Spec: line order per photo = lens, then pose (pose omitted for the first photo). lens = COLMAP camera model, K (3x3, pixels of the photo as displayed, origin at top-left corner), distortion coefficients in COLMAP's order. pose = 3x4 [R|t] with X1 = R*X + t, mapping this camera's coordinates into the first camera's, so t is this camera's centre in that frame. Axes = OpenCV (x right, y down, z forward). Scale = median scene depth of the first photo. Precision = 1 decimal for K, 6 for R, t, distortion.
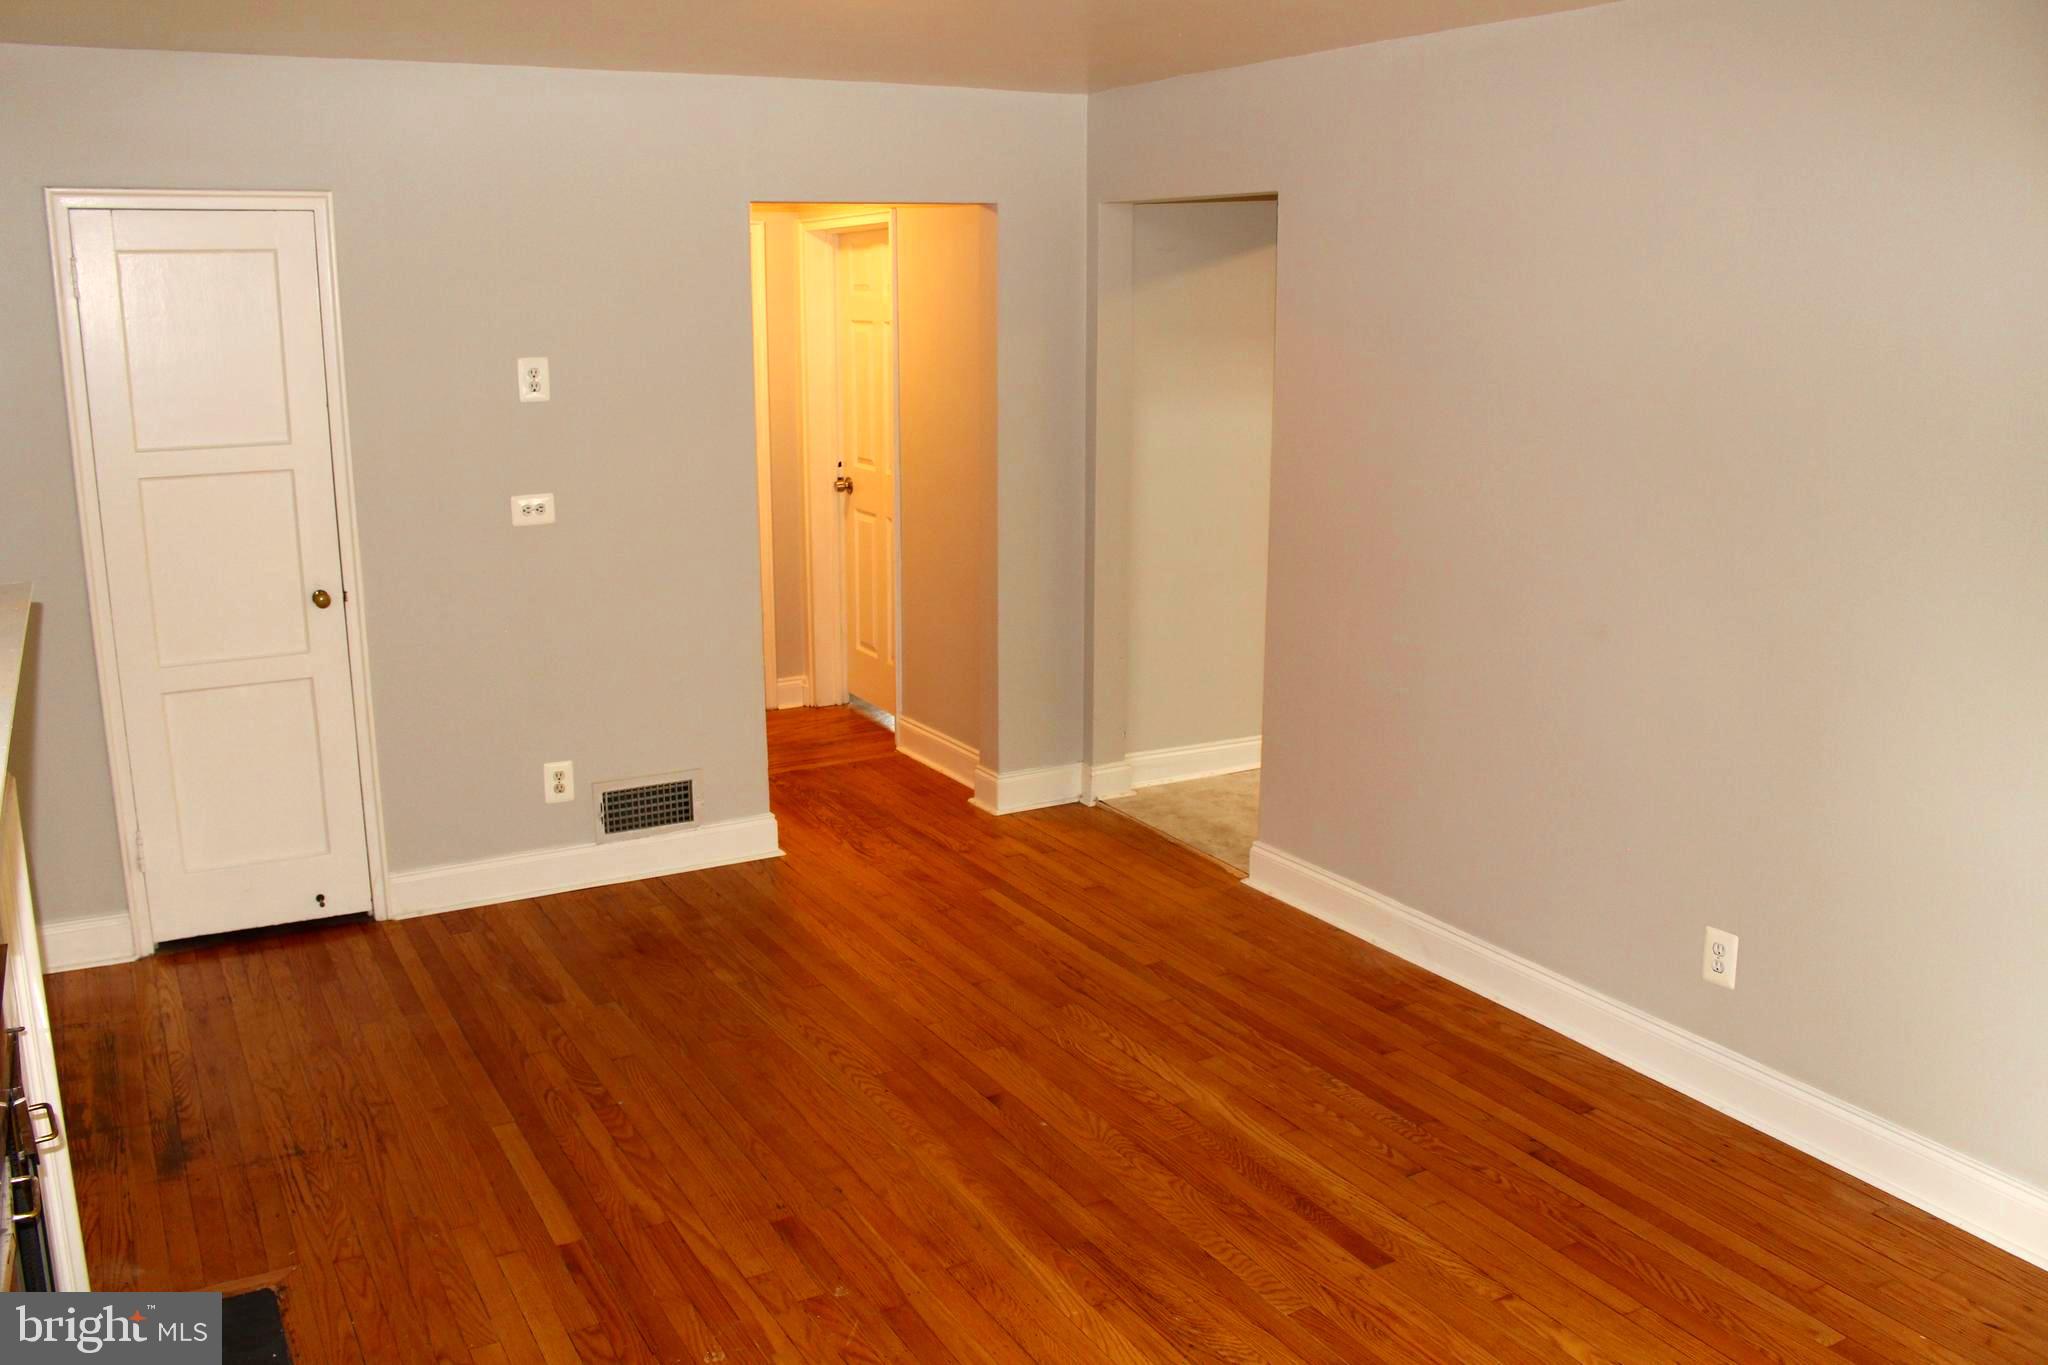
lens RADIAL K [[1715.1, 0, 1011.4], [0, 1715.1, 678.9], [0, 0, 1]] dist [-0.151125, 0.115568]
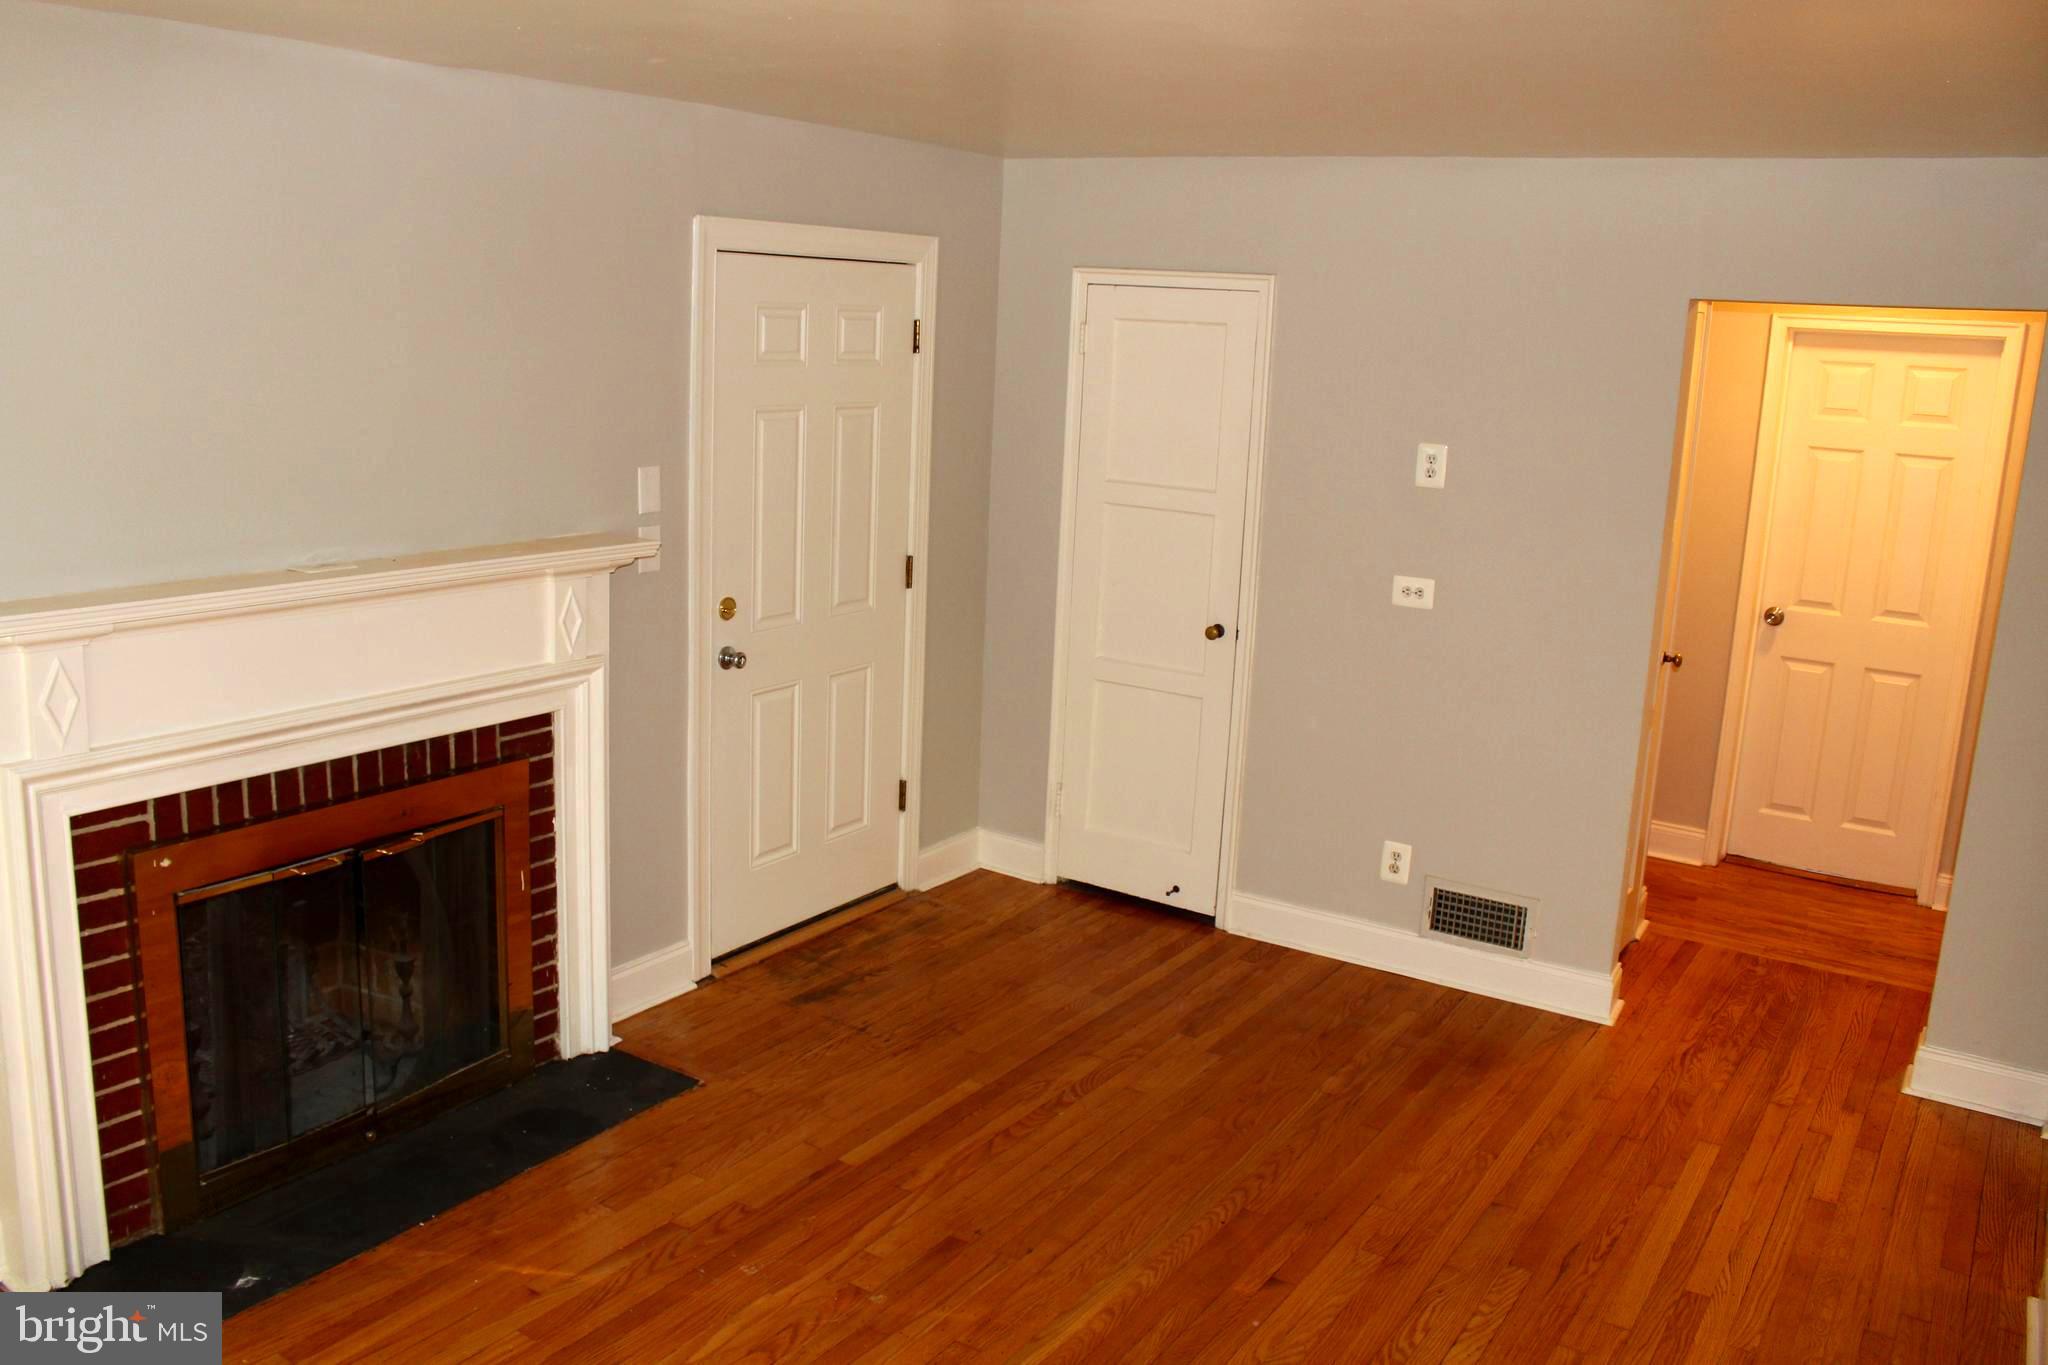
lens RADIAL K [[1715.1, 0, 1007.5], [0, 1715.1, 676.4], [0, 0, 1]] dist [-0.151125, 0.115568]
pose [[0.449096, 0.202460, -0.870243, 0.506152], [-0.242196, 0.965107, 0.099543, -0.094278], [0.860031, 0.166065, 0.482461, 0.311573]]
